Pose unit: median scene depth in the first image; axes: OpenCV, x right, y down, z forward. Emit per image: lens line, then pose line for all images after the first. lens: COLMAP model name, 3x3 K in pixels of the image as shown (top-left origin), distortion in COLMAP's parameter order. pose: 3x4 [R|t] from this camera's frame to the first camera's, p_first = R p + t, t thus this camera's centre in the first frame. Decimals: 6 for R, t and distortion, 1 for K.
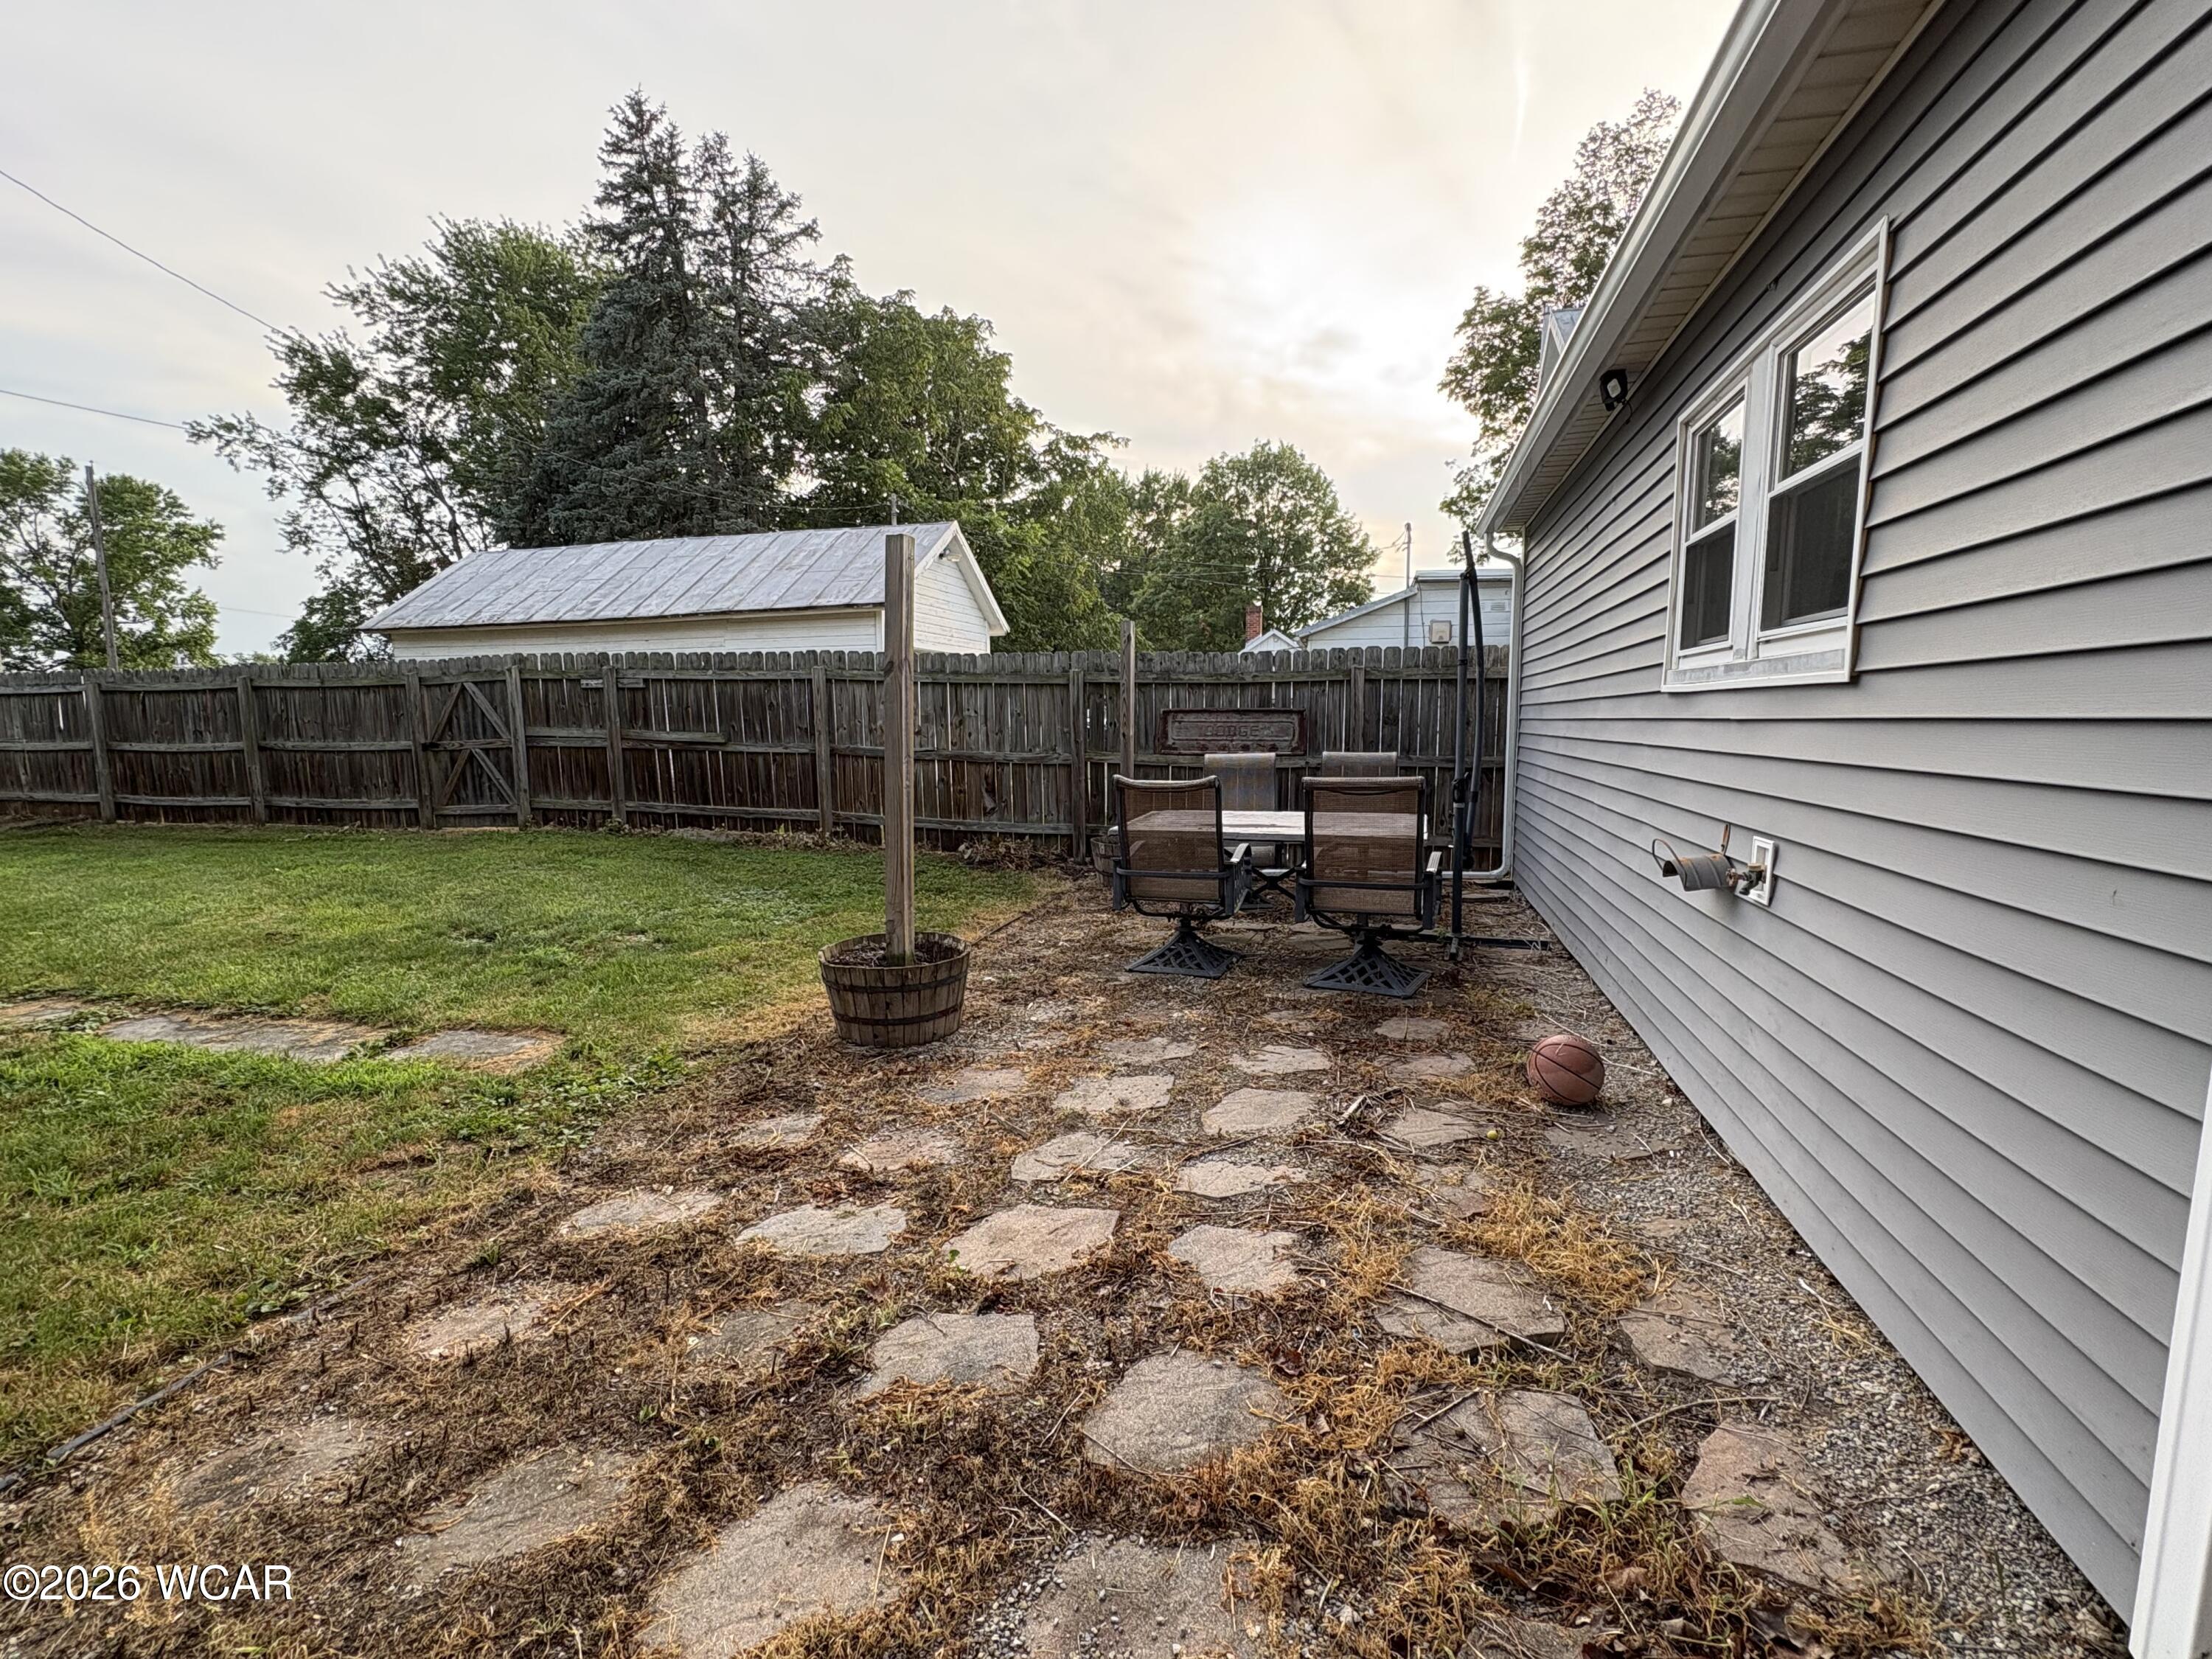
lens RADIAL K [[999.3, 0, 1106.0], [0, 999.3, 829.5], [0, 0, 1]] dist [0.001586, -0.000407]
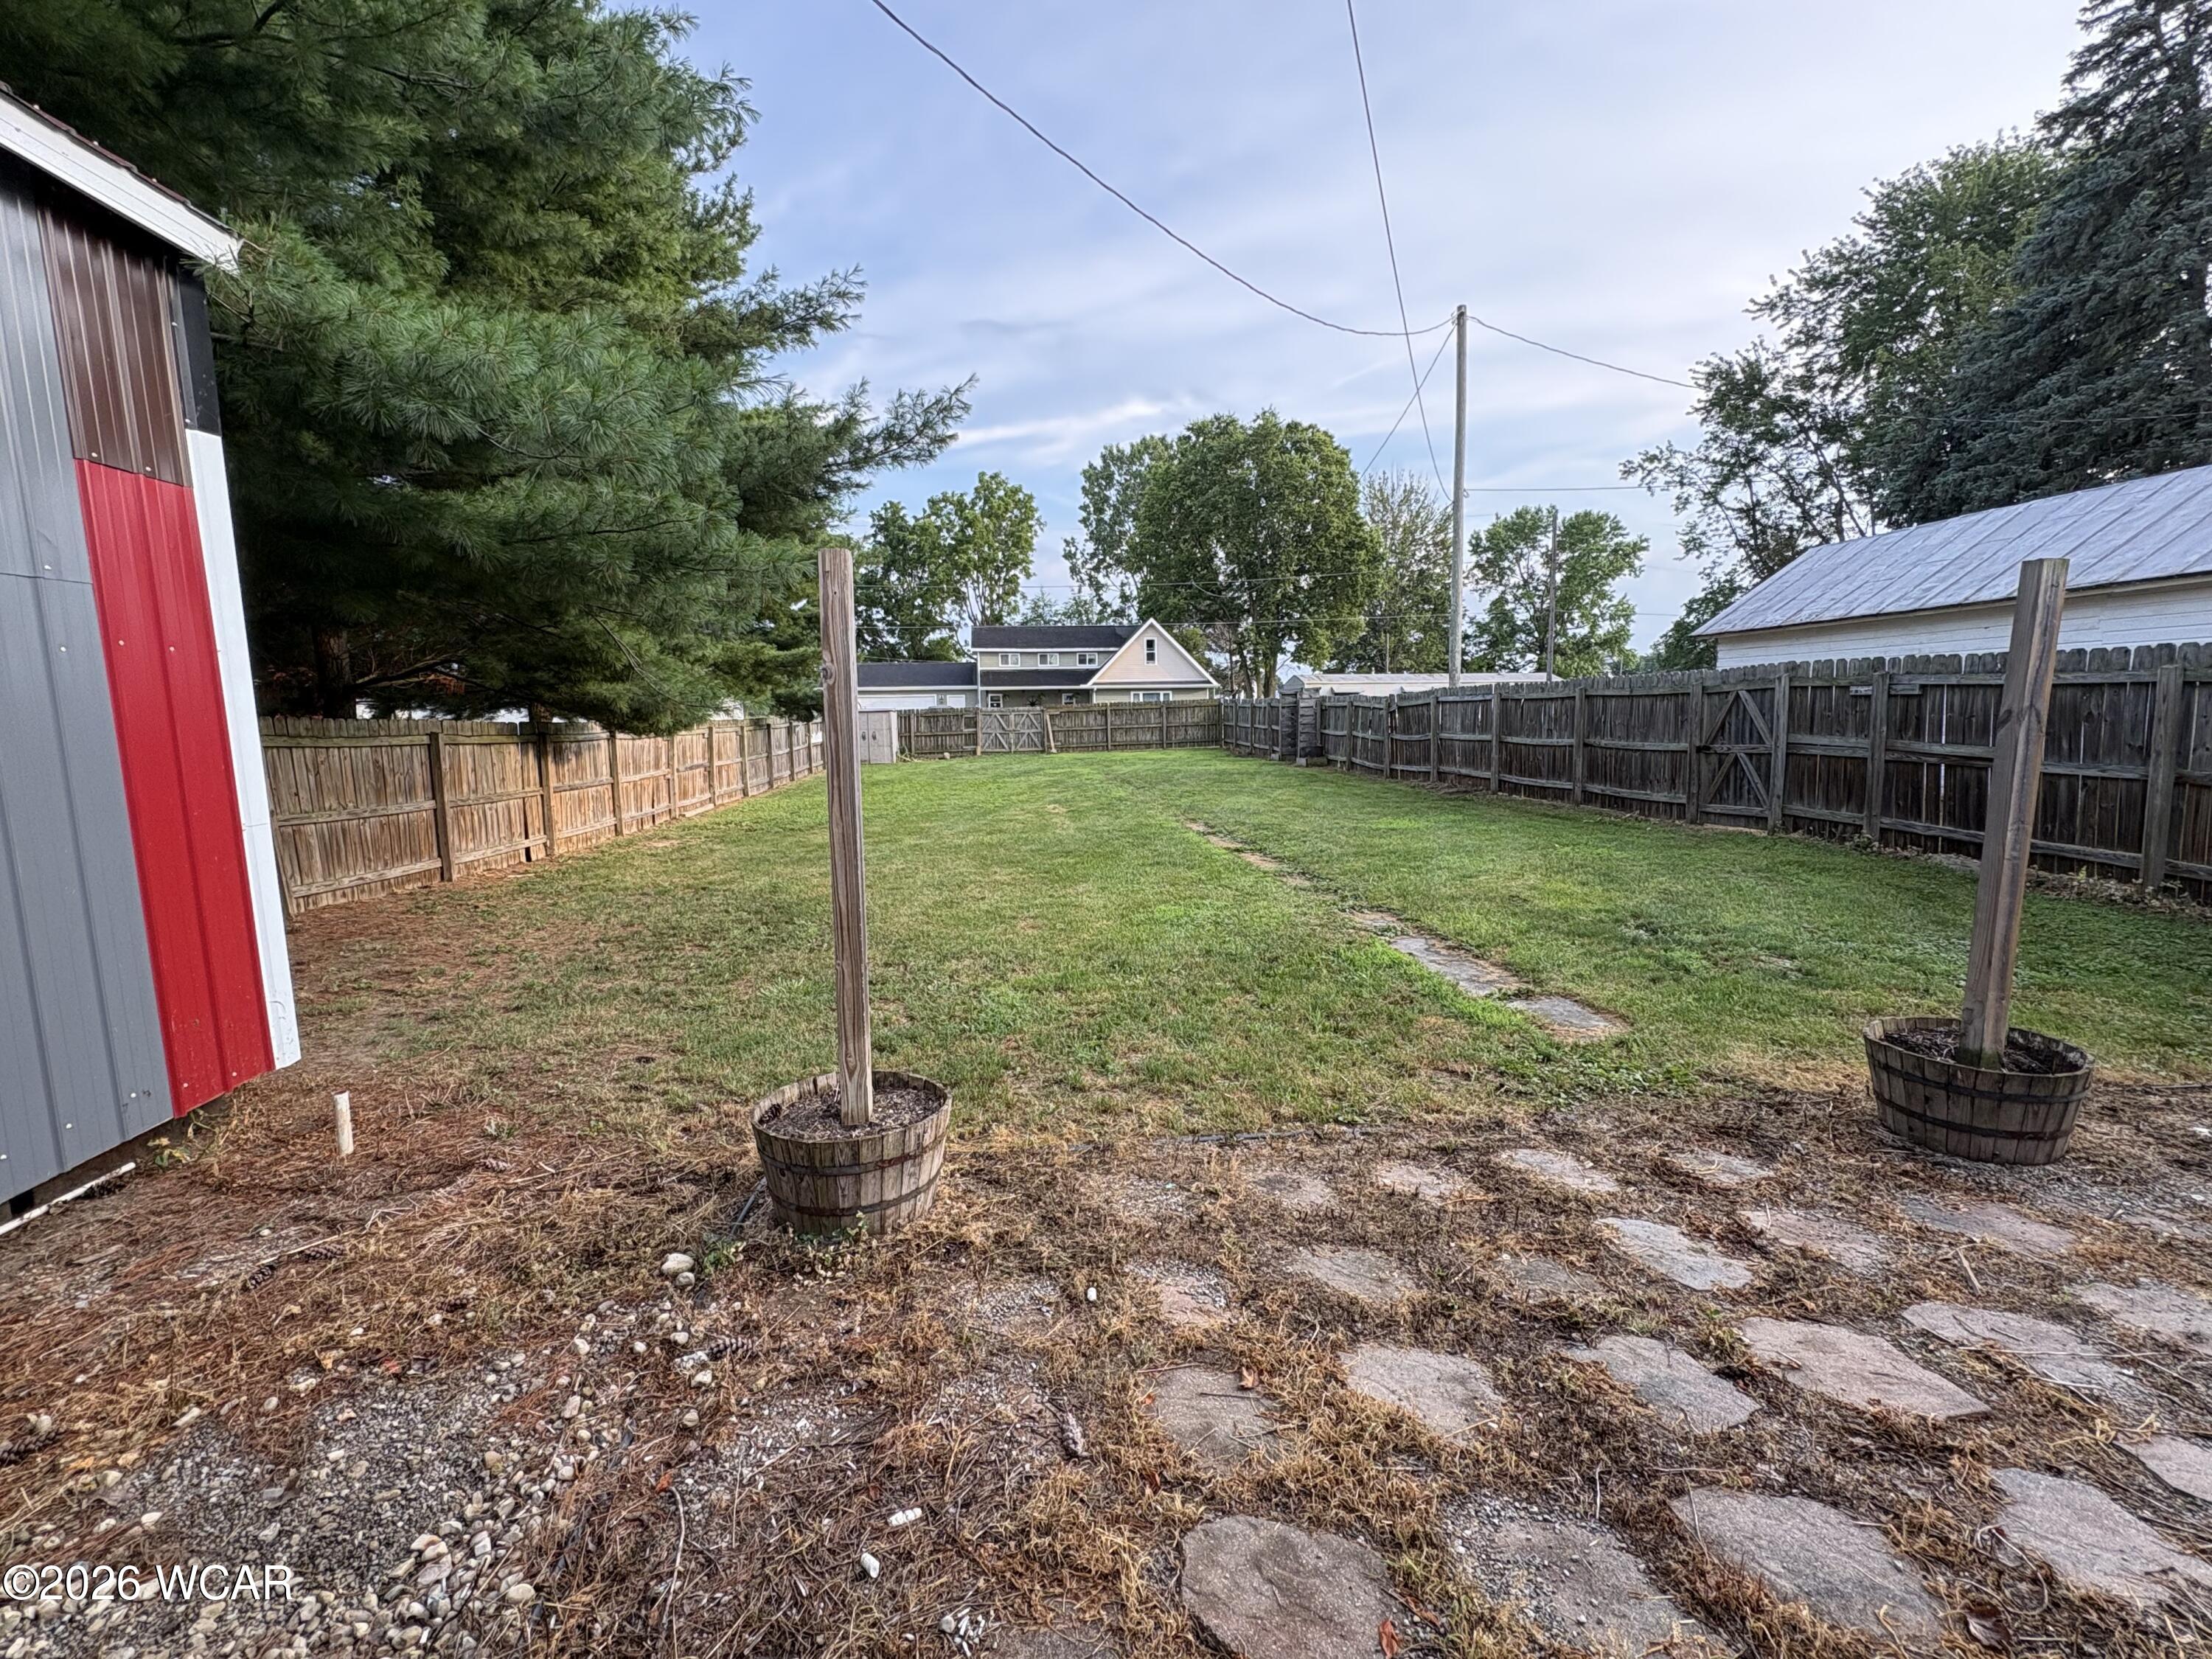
lens RADIAL K [[999.3, 0, 1106.0], [0, 999.3, 829.5], [0, 0, 1]] dist [0.001586, -0.000407]
pose [[0.357623, 0.111375, -0.927201, 0.110734], [-0.093456, 0.992147, 0.083130, -0.023767], [0.929178, 0.056924, 0.365223, -0.006077]]
